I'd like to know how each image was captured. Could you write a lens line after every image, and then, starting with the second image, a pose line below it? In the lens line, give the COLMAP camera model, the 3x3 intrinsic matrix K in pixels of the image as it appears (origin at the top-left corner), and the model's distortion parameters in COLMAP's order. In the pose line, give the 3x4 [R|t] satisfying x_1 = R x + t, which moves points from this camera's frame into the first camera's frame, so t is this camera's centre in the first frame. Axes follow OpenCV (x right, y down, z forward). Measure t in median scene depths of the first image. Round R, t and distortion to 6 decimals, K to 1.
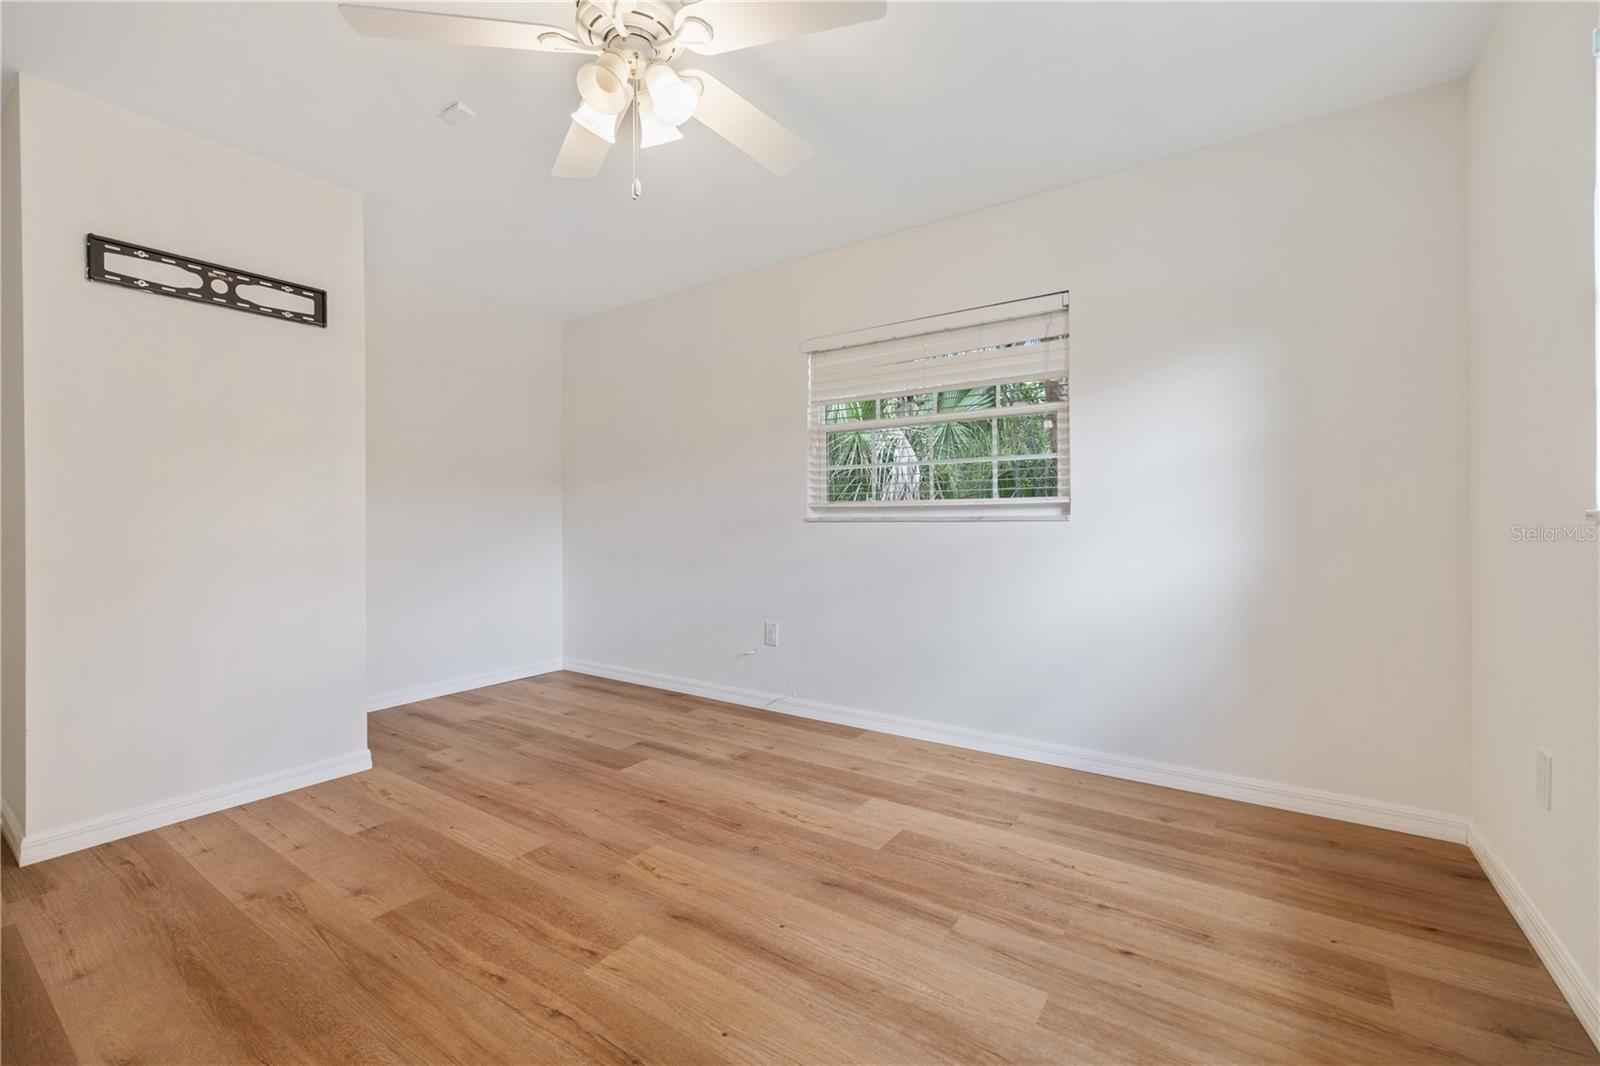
lens RADIAL K [[680.1, 0, 785.4], [0, 680.1, 532.1], [0, 0, 1]] dist [0.000580, 0.000168]
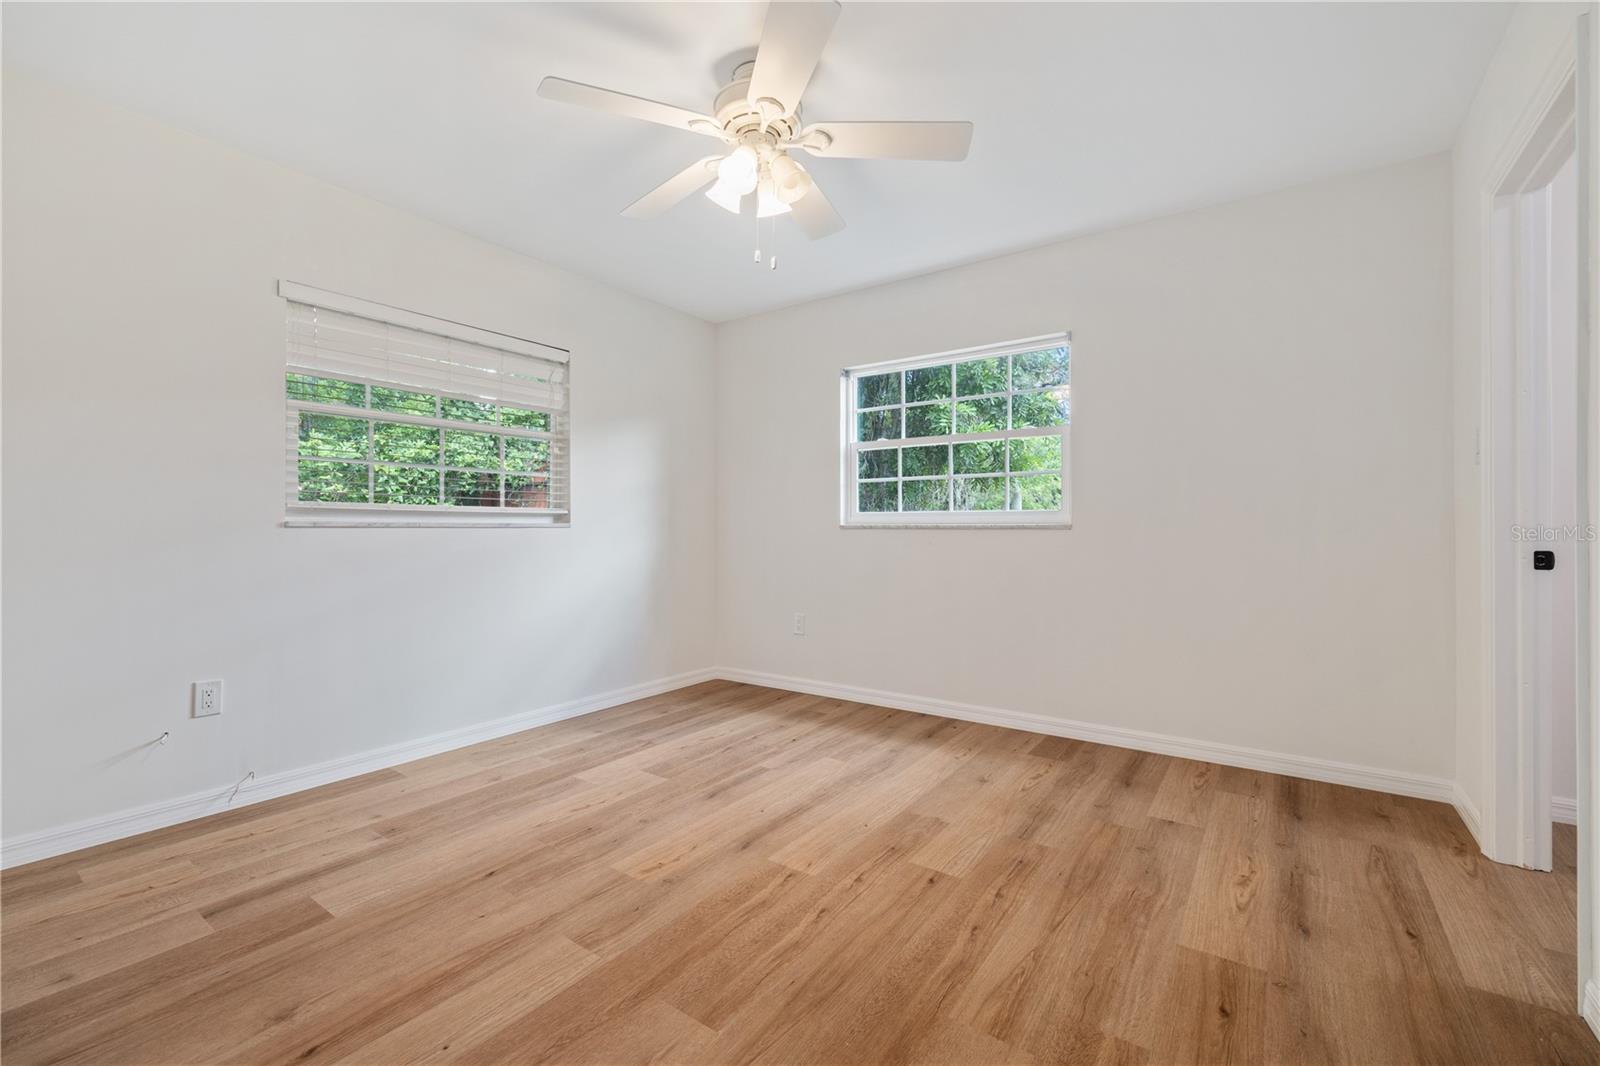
lens RADIAL K [[680.1, 0, 785.4], [0, 680.1, 532.1], [0, 0, 1]] dist [0.000580, 0.000168]
pose [[0.009162, -0.000552, 0.999958, -1.049839], [0.014027, 0.999902, 0.000423, -0.003366], [-0.999860, 0.014022, 0.009169, 0.684053]]
